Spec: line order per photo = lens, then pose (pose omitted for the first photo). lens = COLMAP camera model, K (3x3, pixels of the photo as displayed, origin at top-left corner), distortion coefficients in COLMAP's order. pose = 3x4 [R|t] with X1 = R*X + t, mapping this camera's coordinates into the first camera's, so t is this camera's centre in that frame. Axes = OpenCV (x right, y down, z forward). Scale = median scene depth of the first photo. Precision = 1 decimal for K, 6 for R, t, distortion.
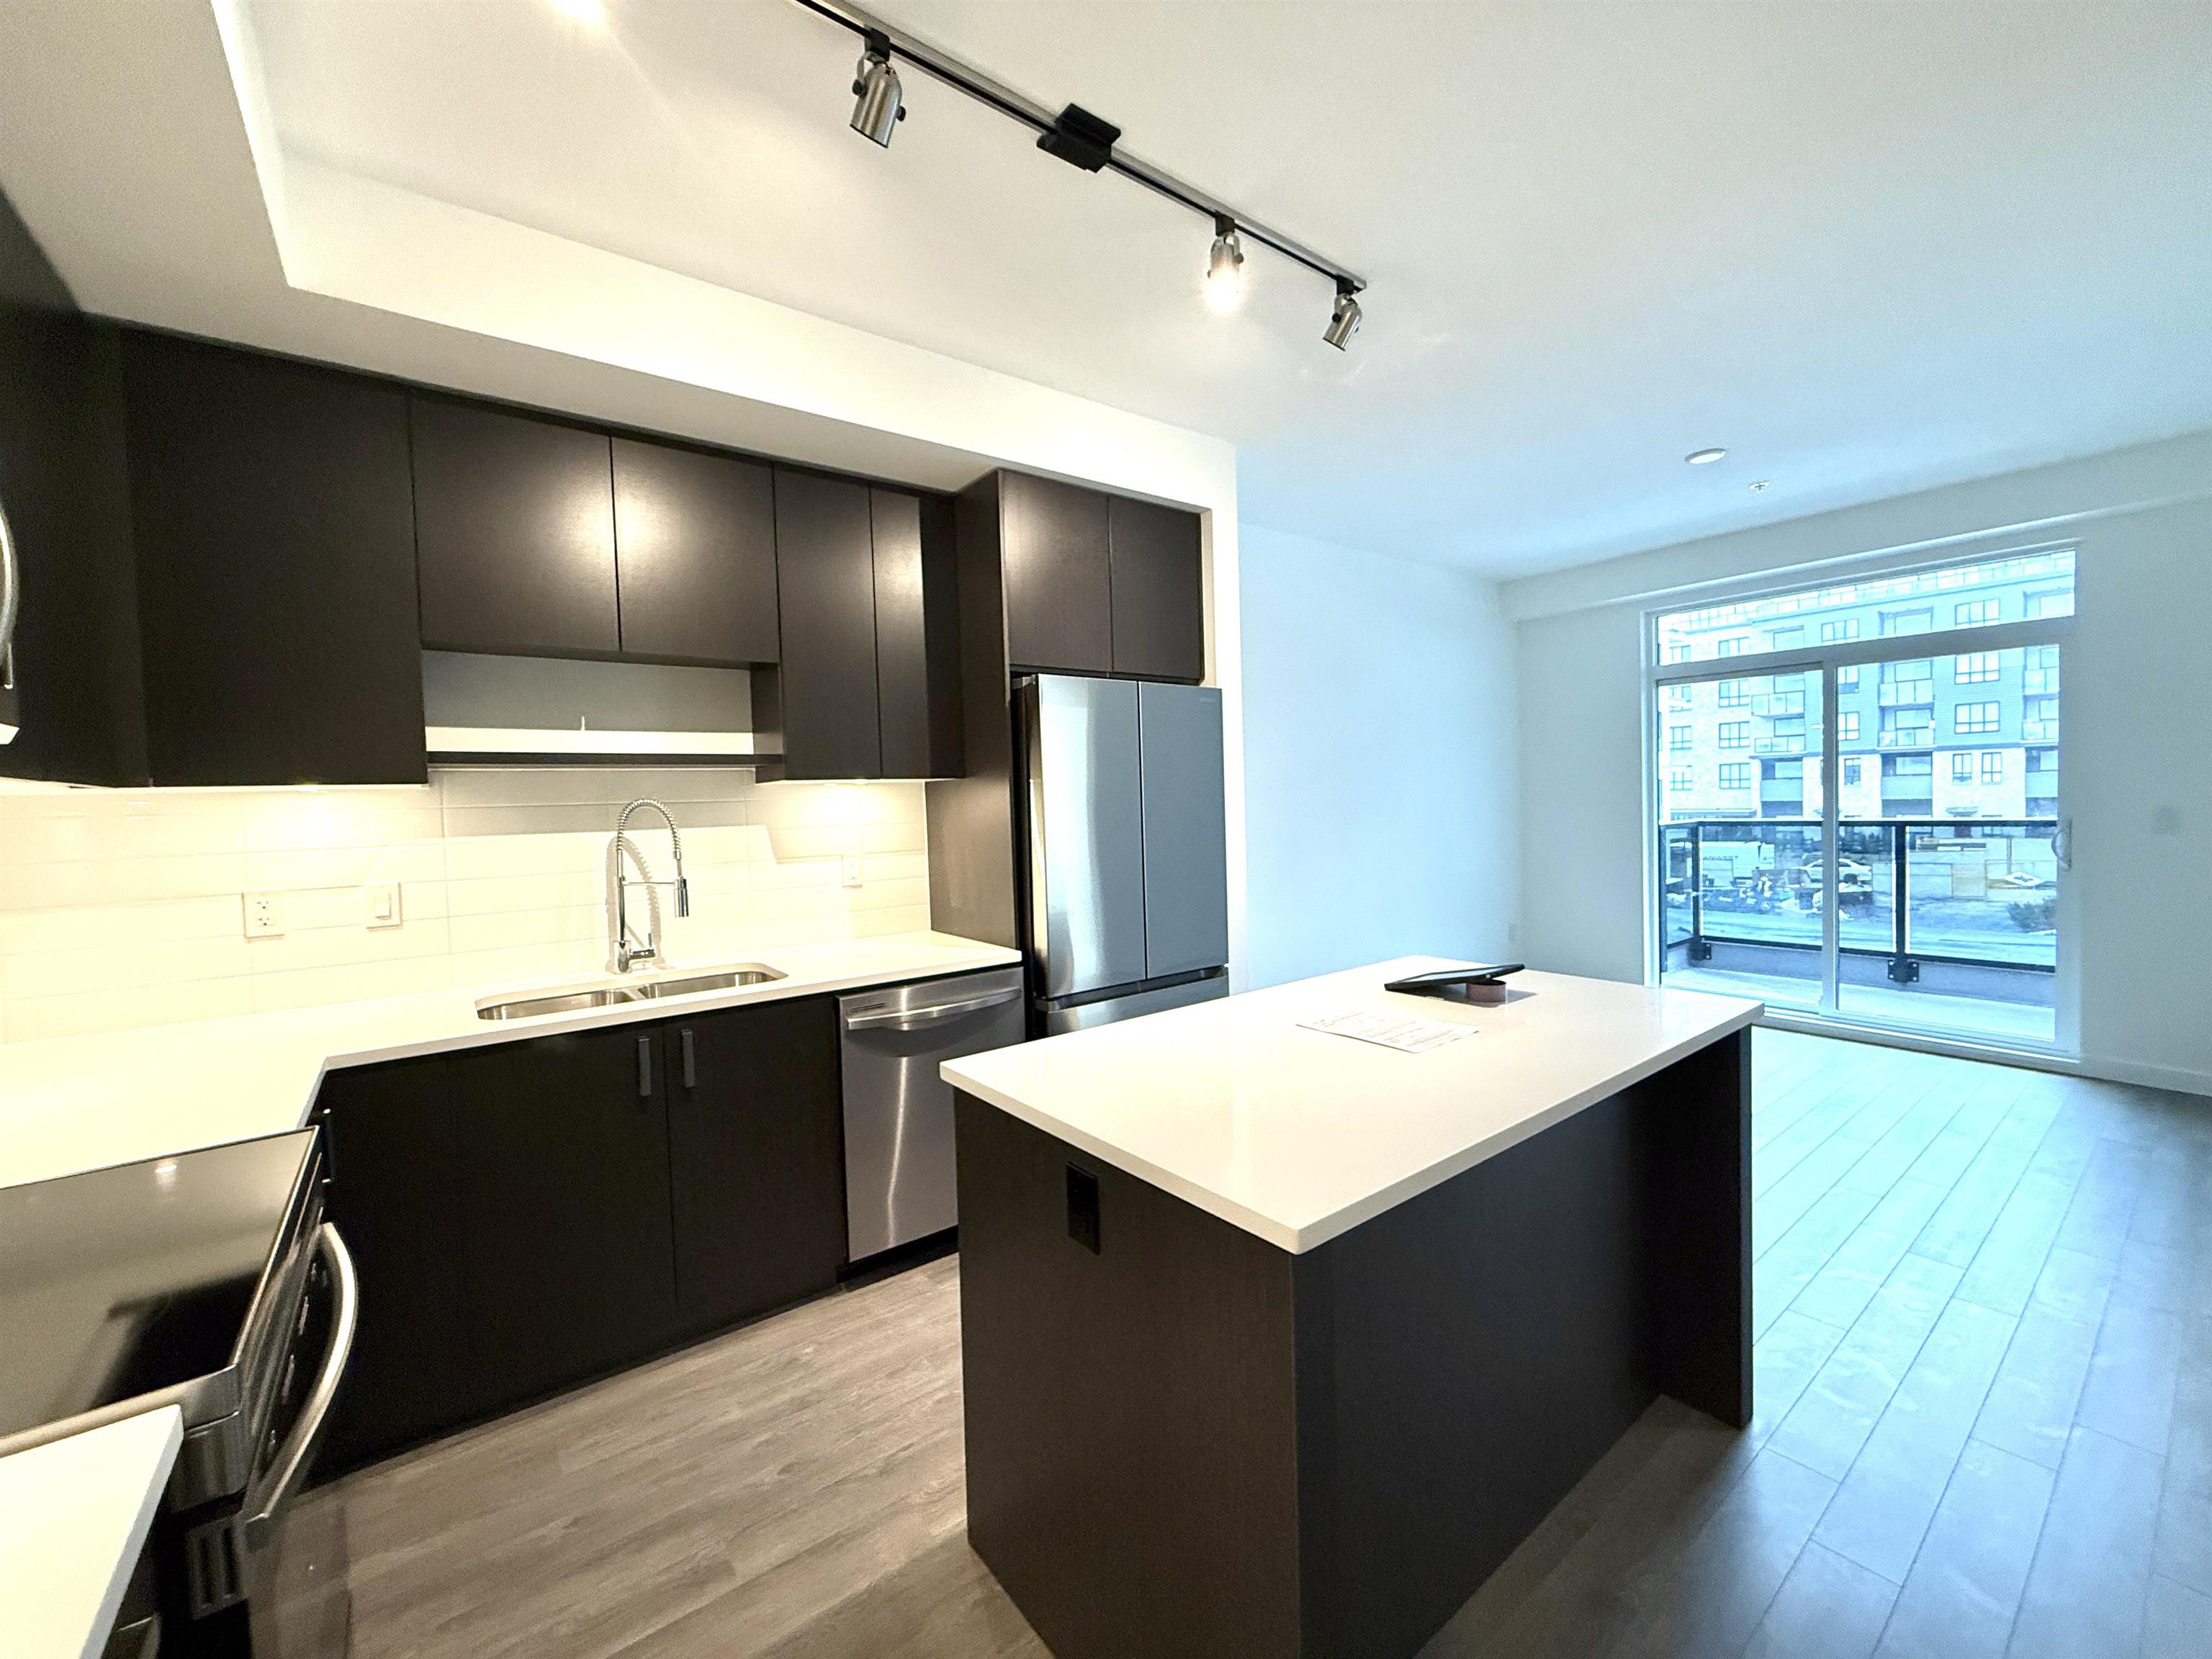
lens RADIAL K [[882.6, 0, 1094.4], [0, 882.6, 819.2], [0, 0, 1]] dist [0.015273, 0.000341]
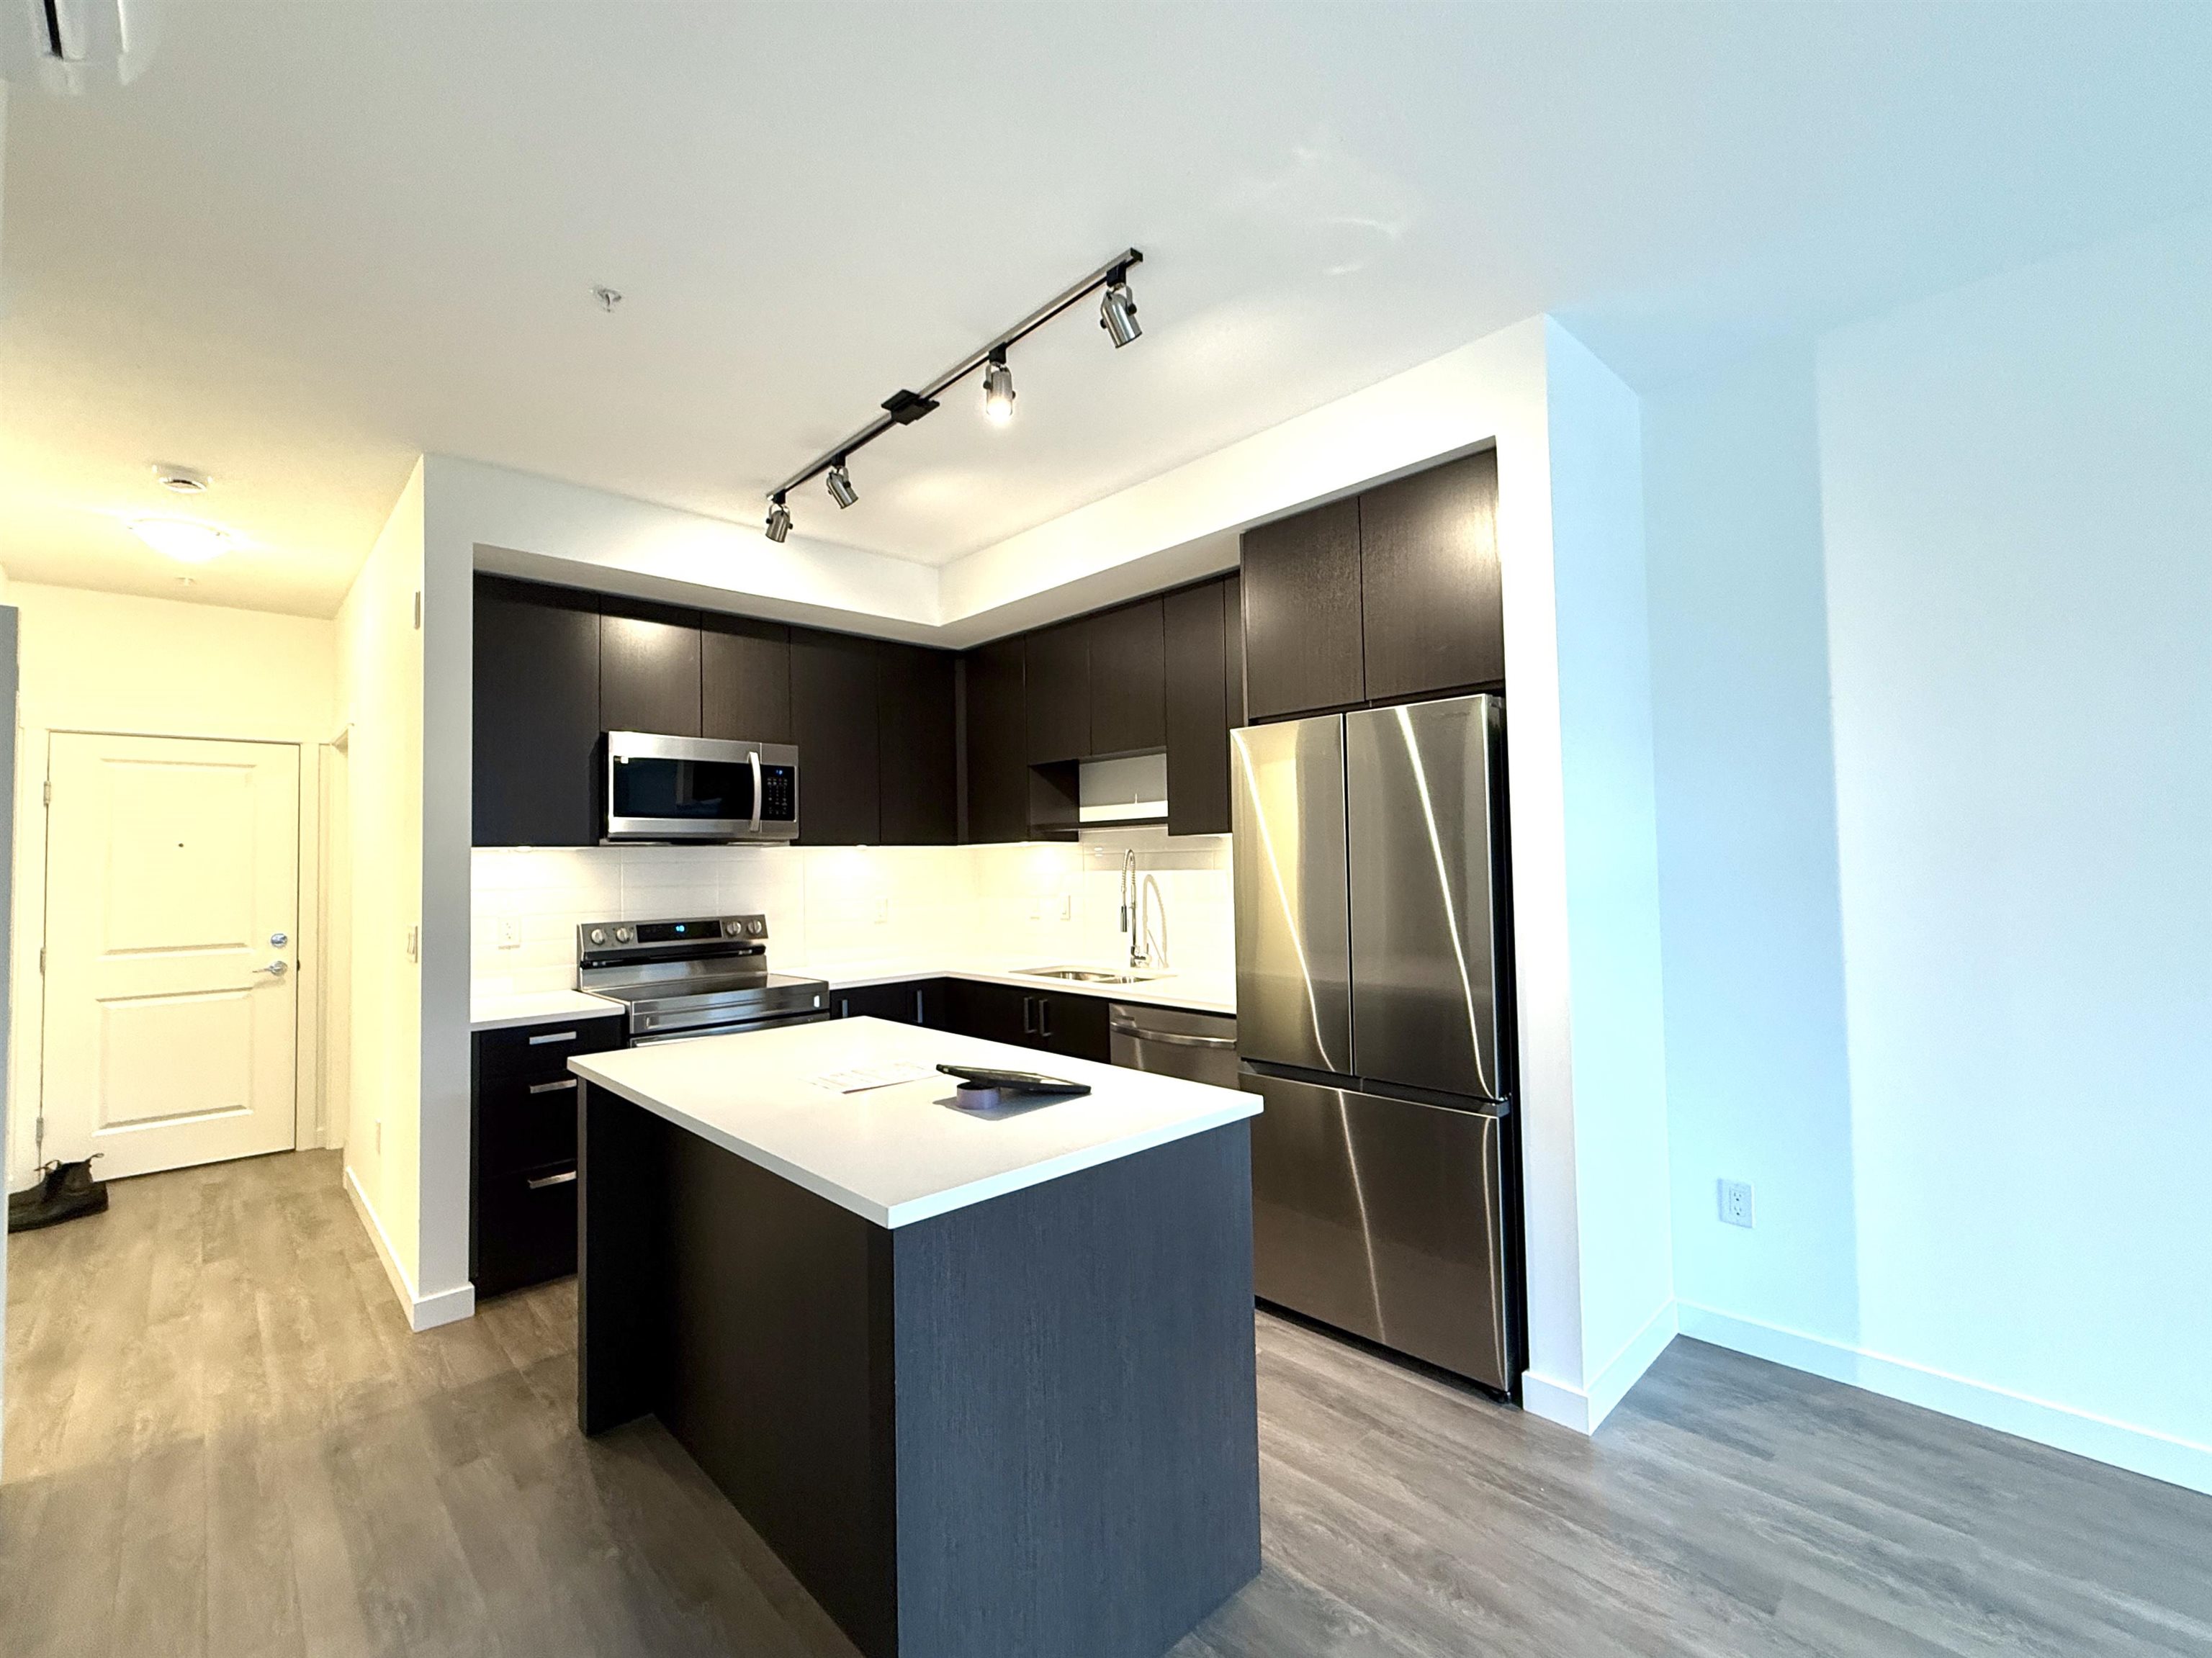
lens RADIAL K [[972.8, 0, 1136.1], [0, 972.8, 830.0], [0, 0, 1]] dist [-0.000634, 0.000191]
pose [[0.132143, -0.006524, -0.991209, 1.158069], [-0.012740, 0.999885, -0.008279, -0.045711], [0.991149, 0.013722, 0.132045, 0.856584]]
